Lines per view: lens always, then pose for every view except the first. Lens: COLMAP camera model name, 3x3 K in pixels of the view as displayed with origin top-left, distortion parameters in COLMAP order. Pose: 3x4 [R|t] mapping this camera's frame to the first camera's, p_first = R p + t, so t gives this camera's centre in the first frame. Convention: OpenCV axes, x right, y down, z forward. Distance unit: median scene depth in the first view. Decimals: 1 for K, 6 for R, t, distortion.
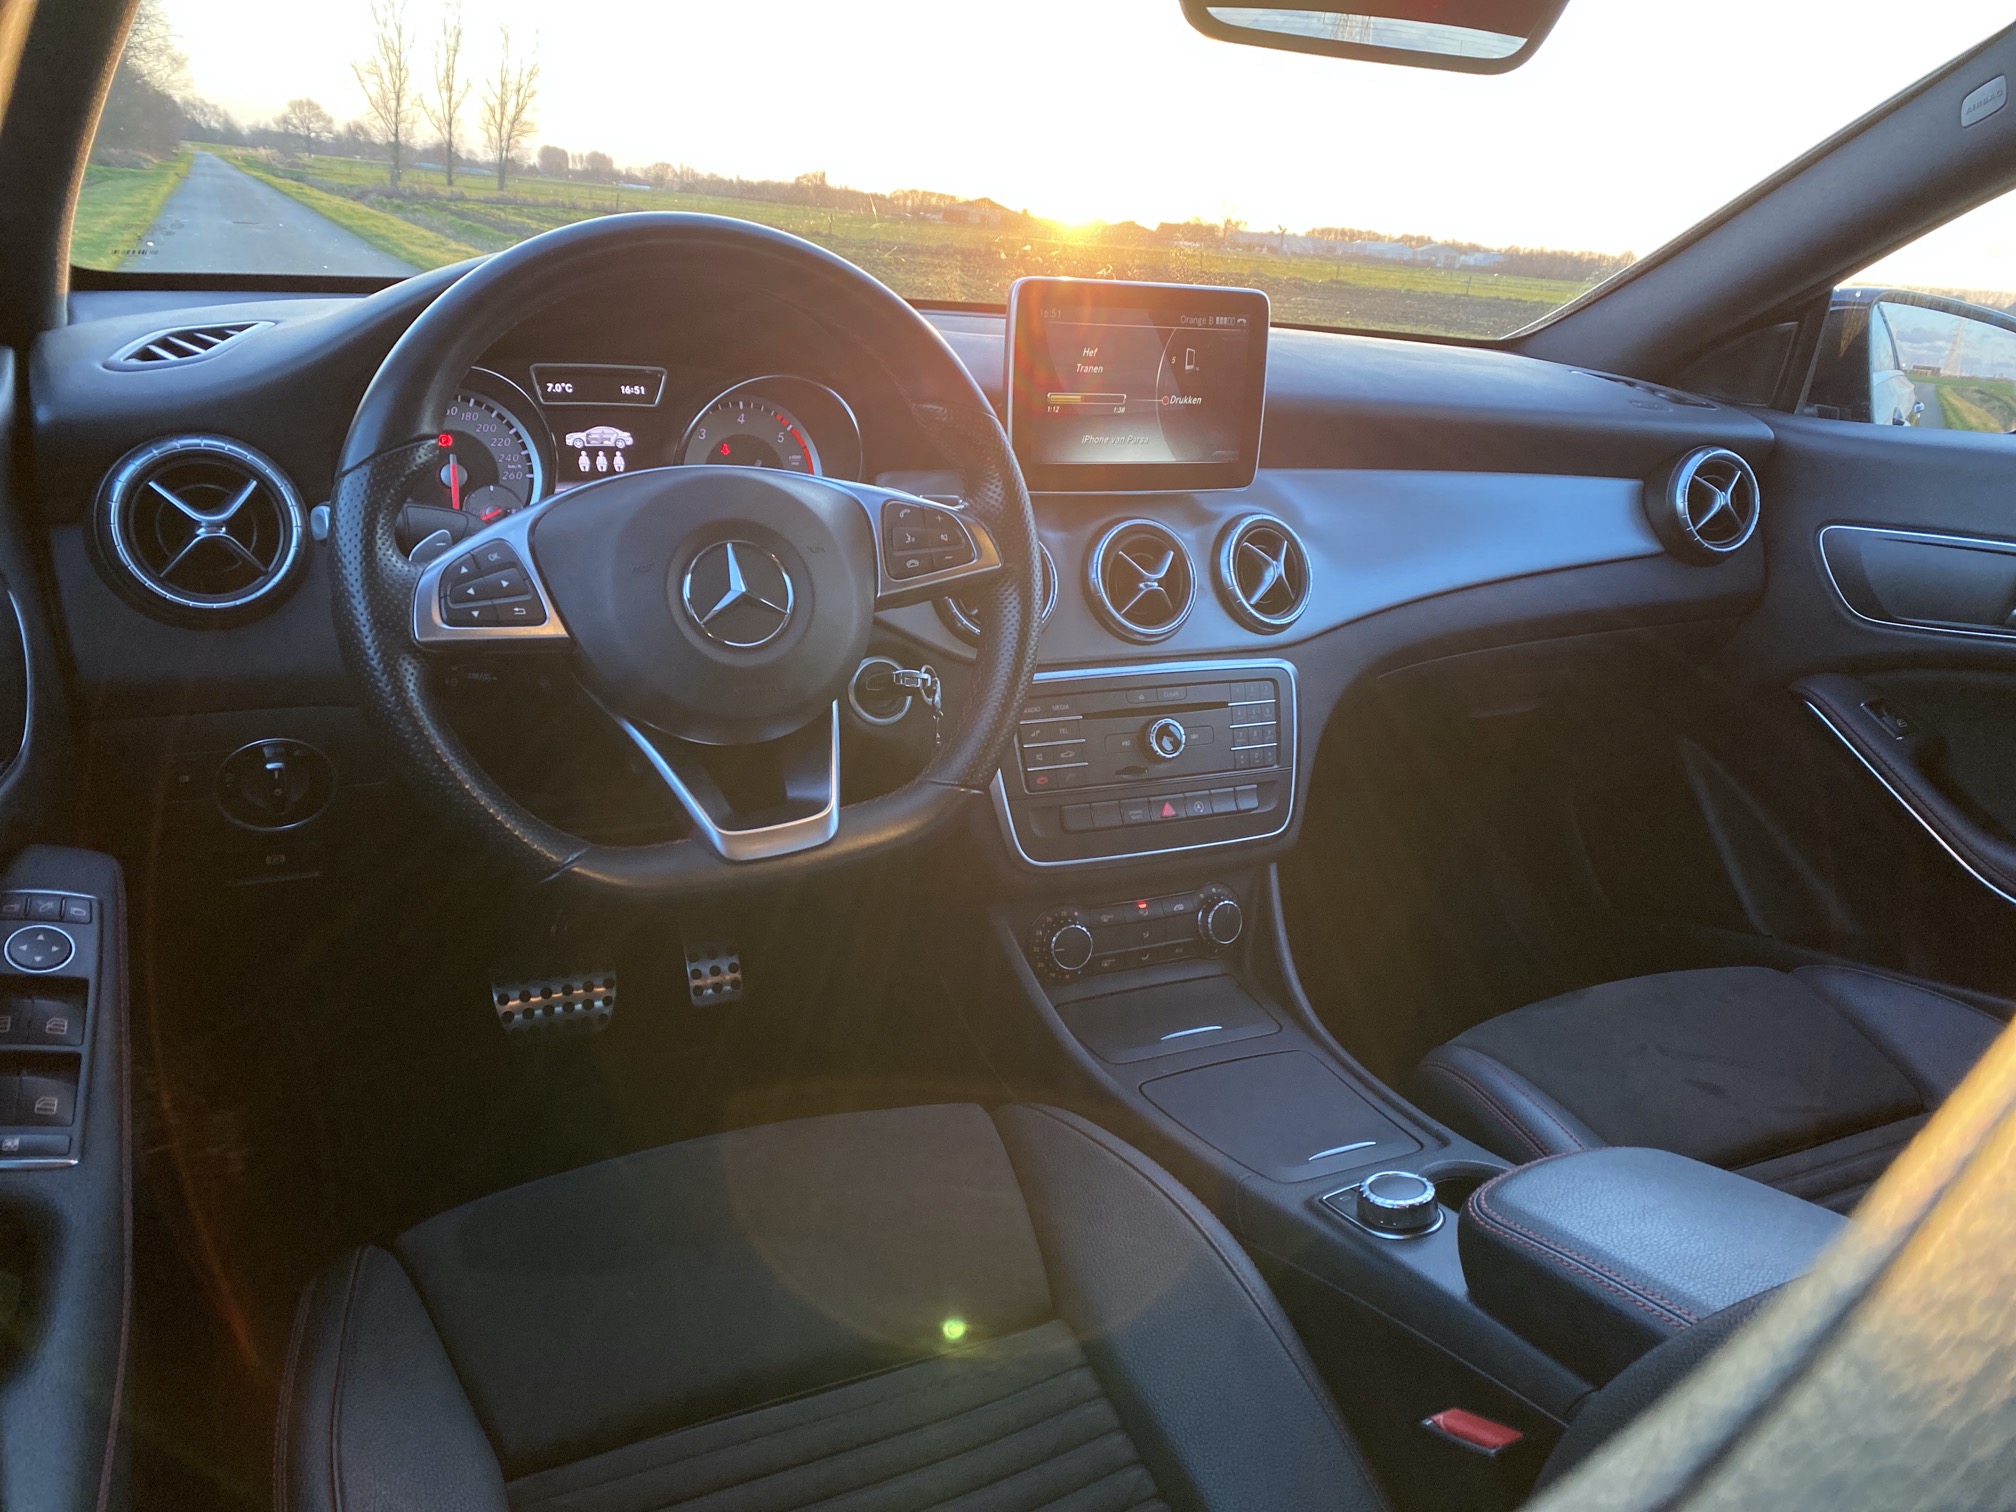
lens RADIAL K [[1523.3, 0, 1020.7], [0, 1523.3, 767.4], [0, 0, 1]] dist [0.041256, -0.039178]
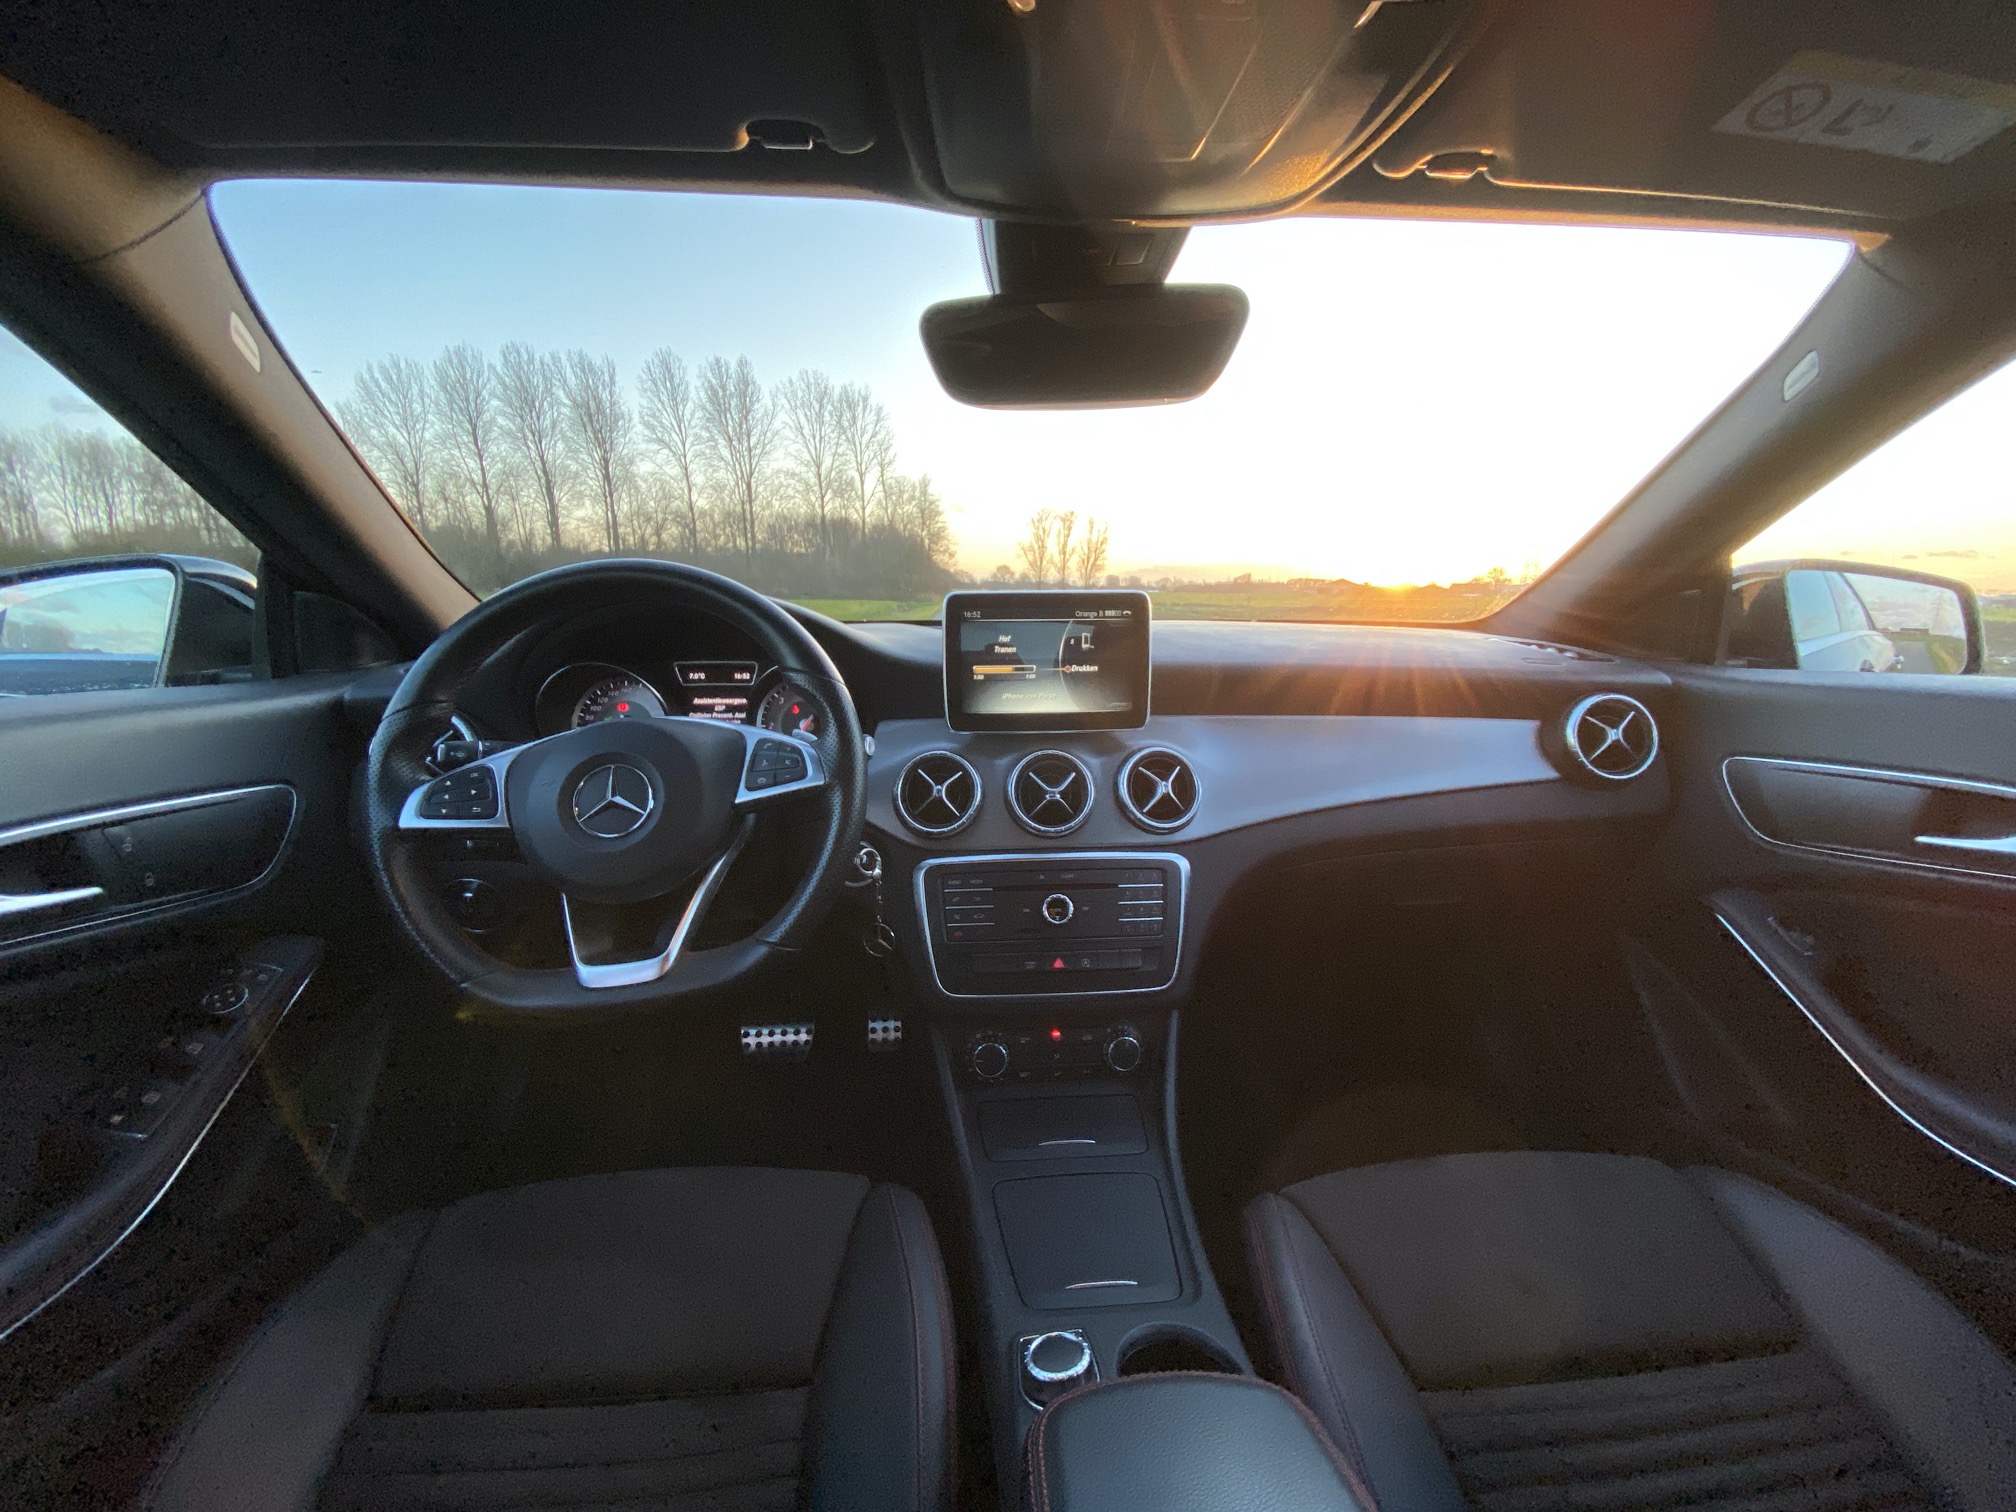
lens RADIAL K [[809.9, 0, 1014.2], [0, 809.9, 747.5], [0, 0, 1]] dist [0.013360, -0.000777]
pose [[0.919917, -0.004360, -0.392088, 0.319259], [-0.061128, 0.986118, -0.154385, -0.044099], [0.387318, 0.165989, 0.906881, 0.282067]]
